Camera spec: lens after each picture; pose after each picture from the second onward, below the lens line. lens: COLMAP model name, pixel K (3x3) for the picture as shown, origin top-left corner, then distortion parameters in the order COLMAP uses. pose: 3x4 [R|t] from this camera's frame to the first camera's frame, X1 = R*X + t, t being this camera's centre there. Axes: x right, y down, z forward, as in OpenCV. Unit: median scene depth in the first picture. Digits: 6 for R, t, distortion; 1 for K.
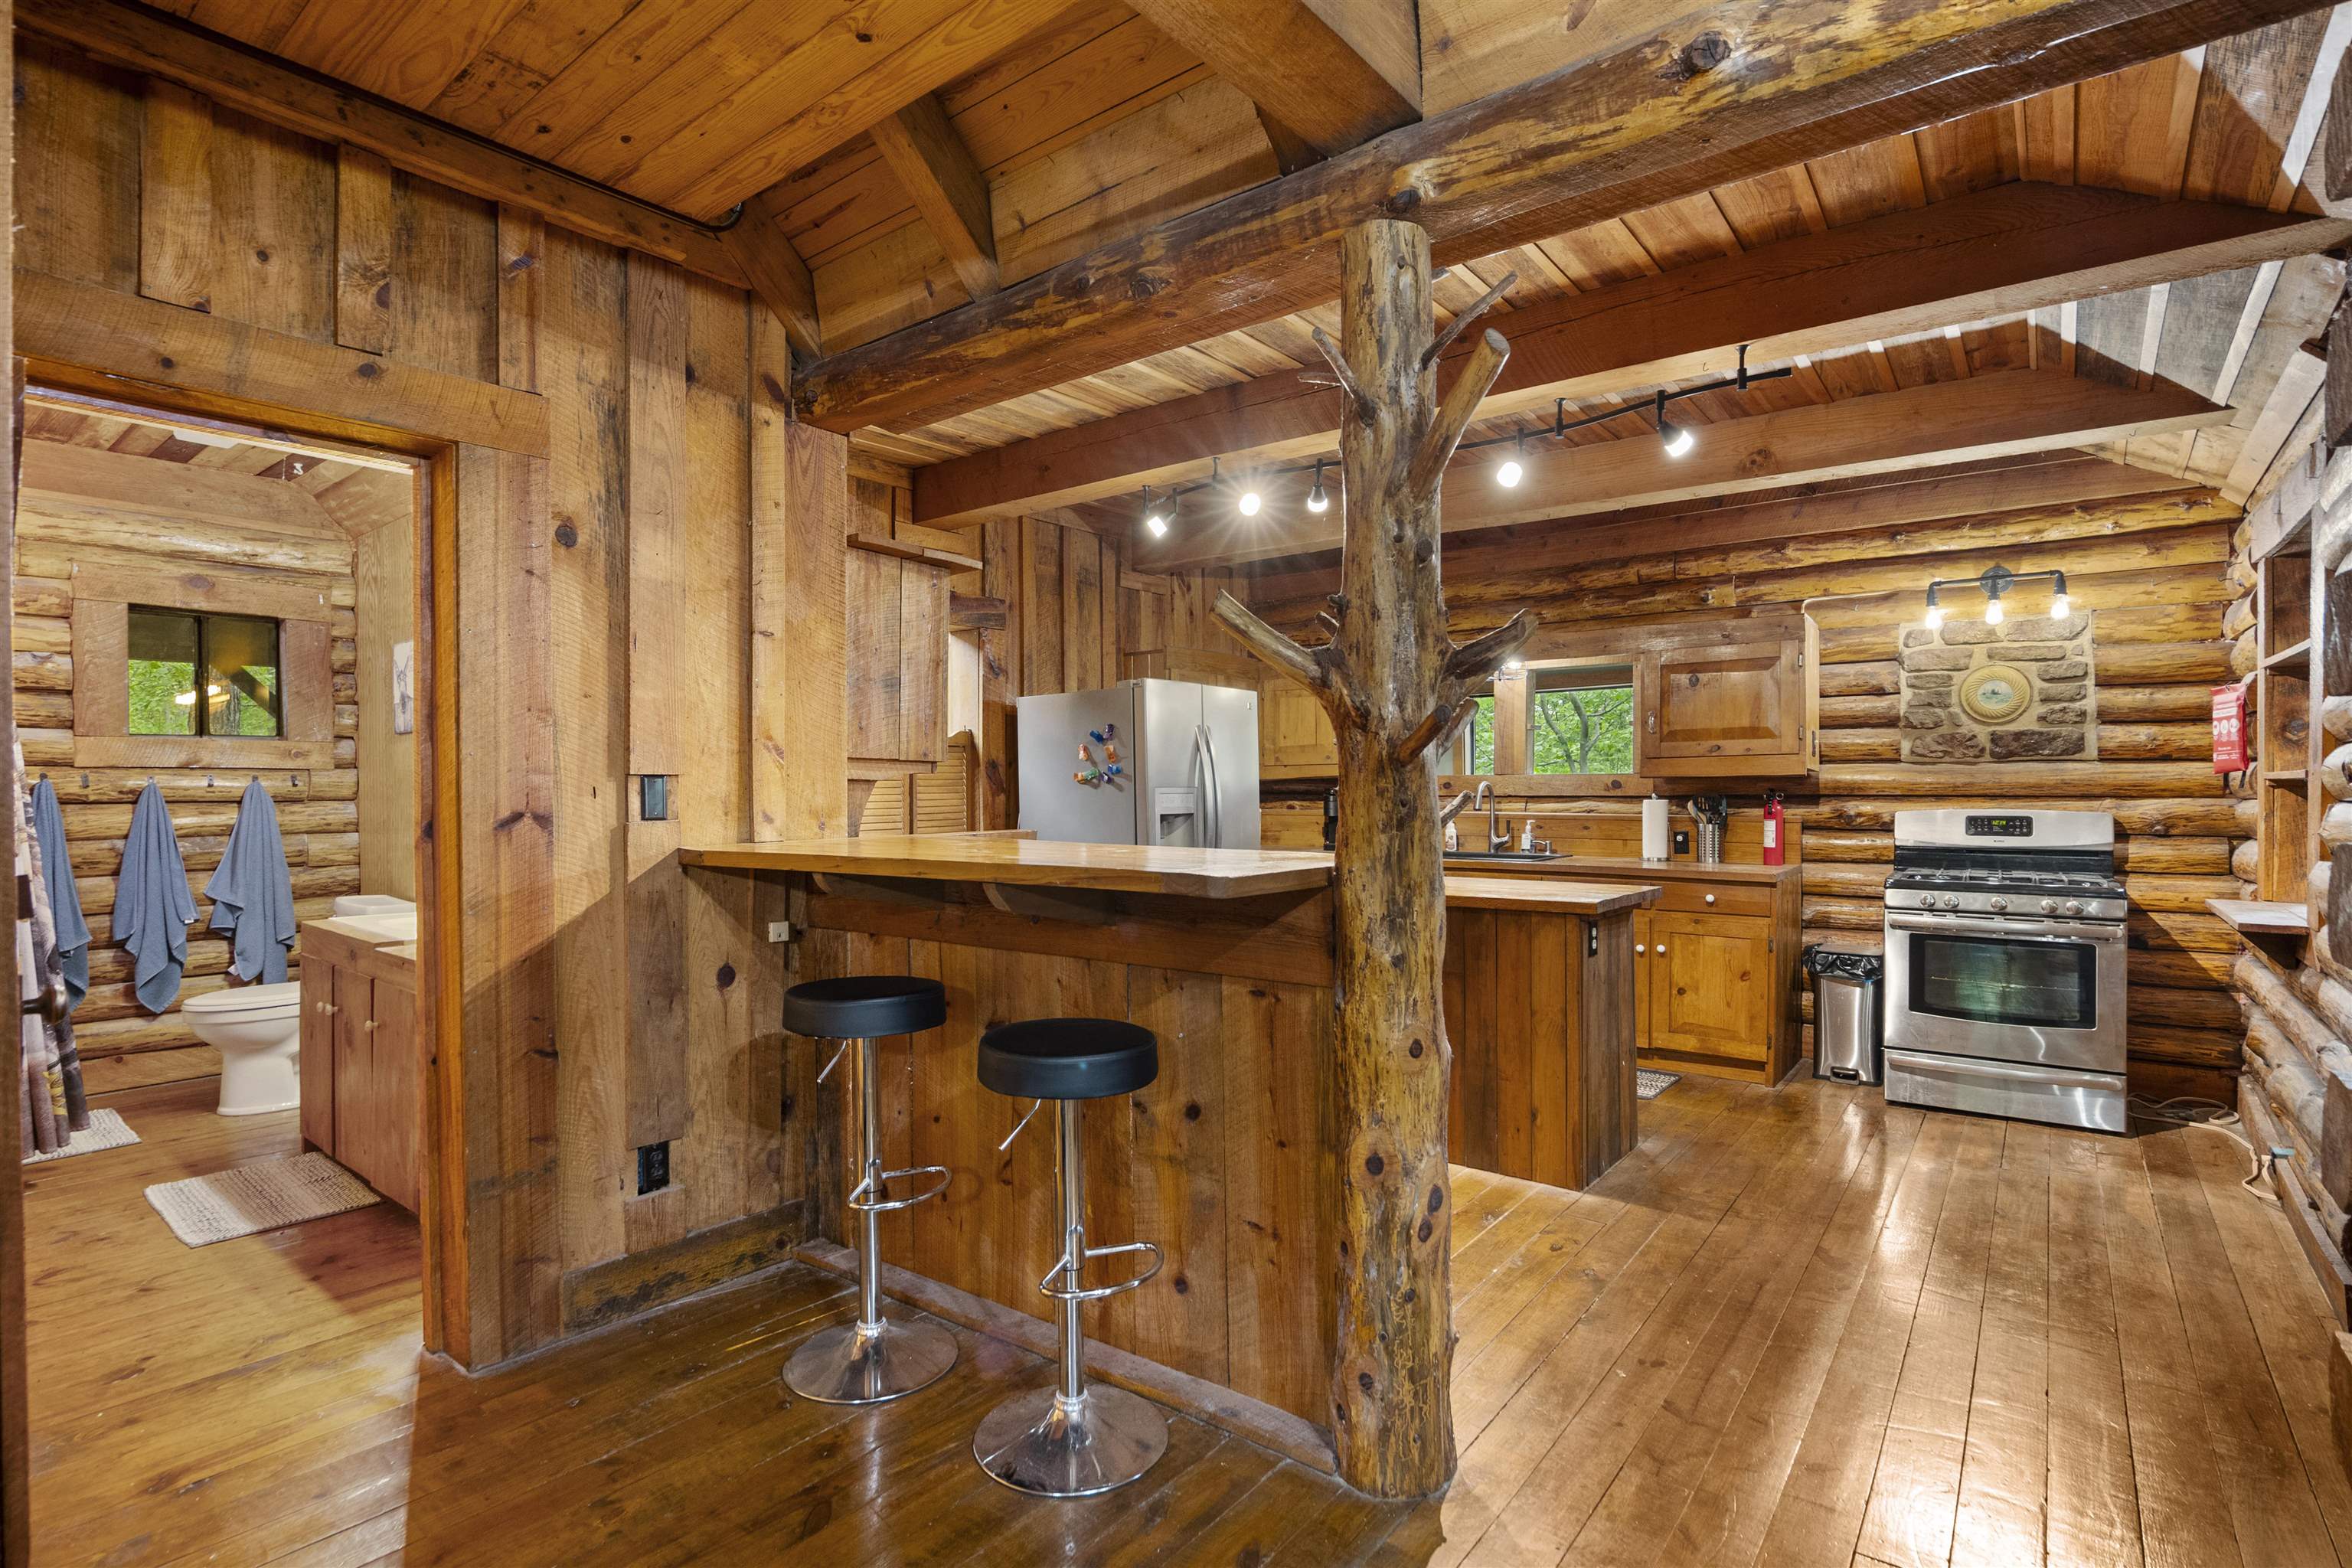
lens RADIAL K [[1120.1, 0, 1177.7], [0, 1120.1, 790.7], [0, 0, 1]] dist [-0.016424, 0.001348]
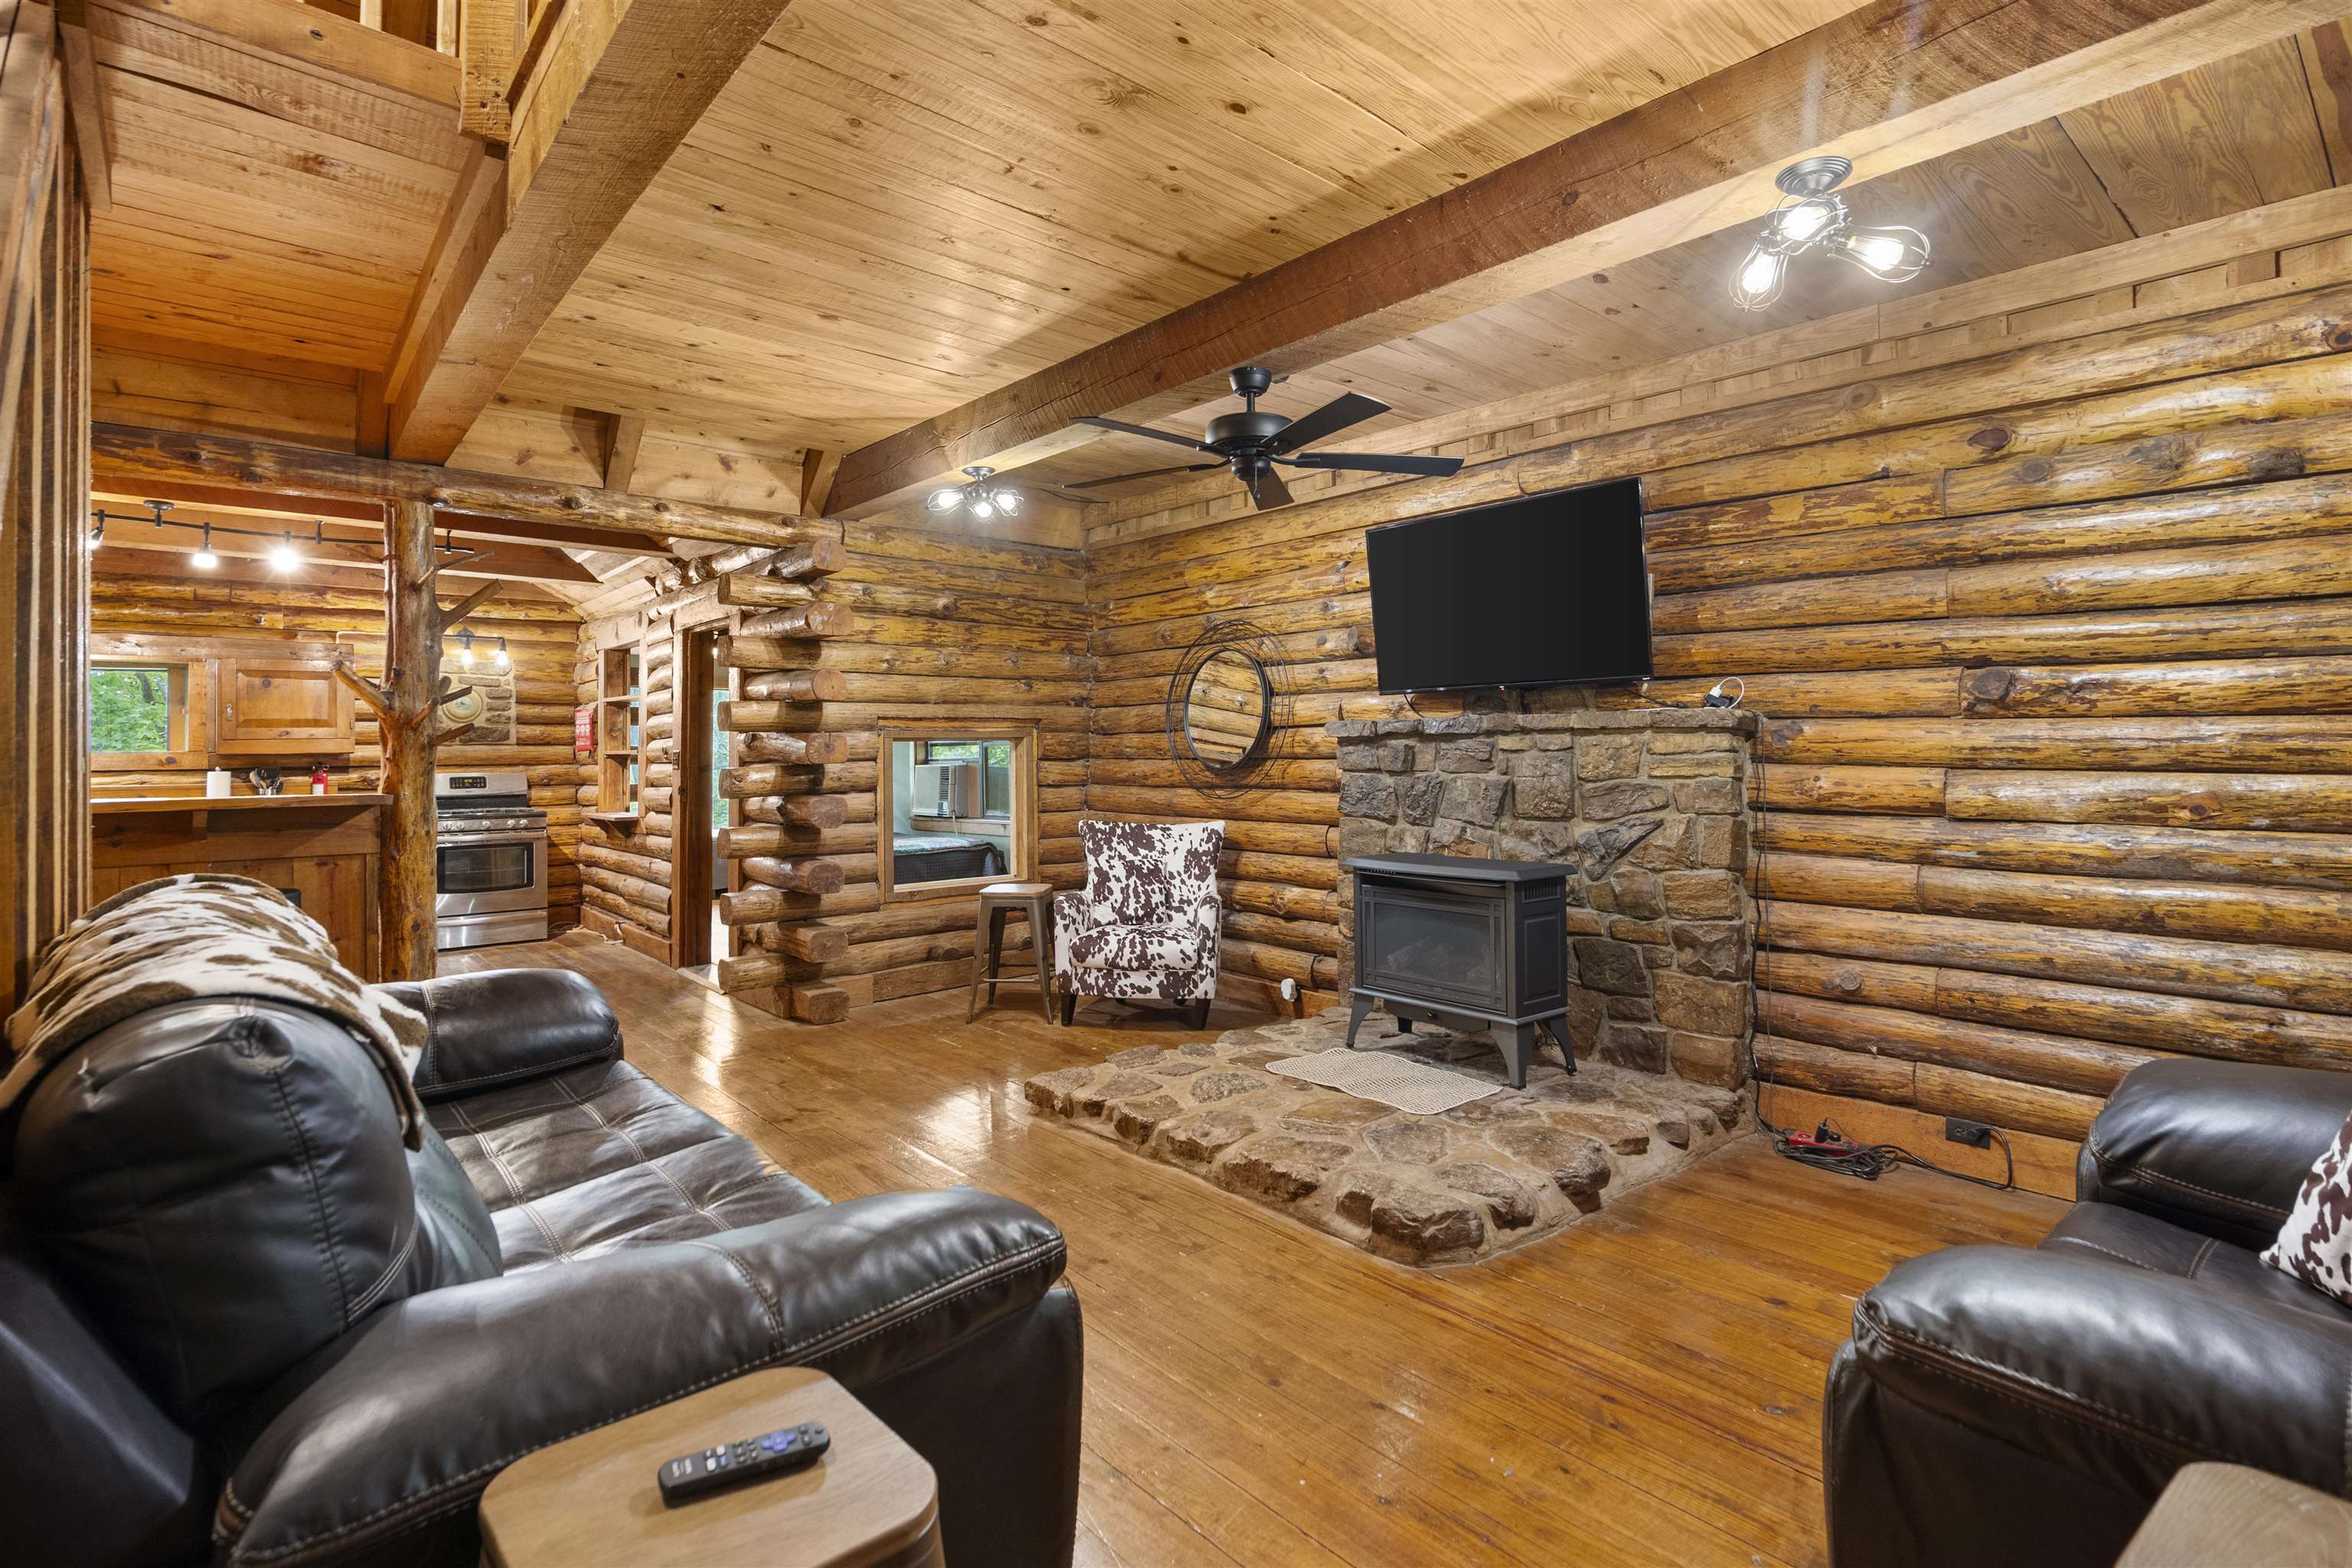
lens RADIAL K [[1132.5, 0, 1180.5], [0, 1132.5, 709.7], [0, 0, 1]] dist [-0.014845, 0.000543]
pose [[0.186811, 0.038207, 0.981653, -0.764387], [0.016257, 0.998986, -0.041975, 0.010392], [-0.982261, 0.023800, 0.186000, -0.398441]]
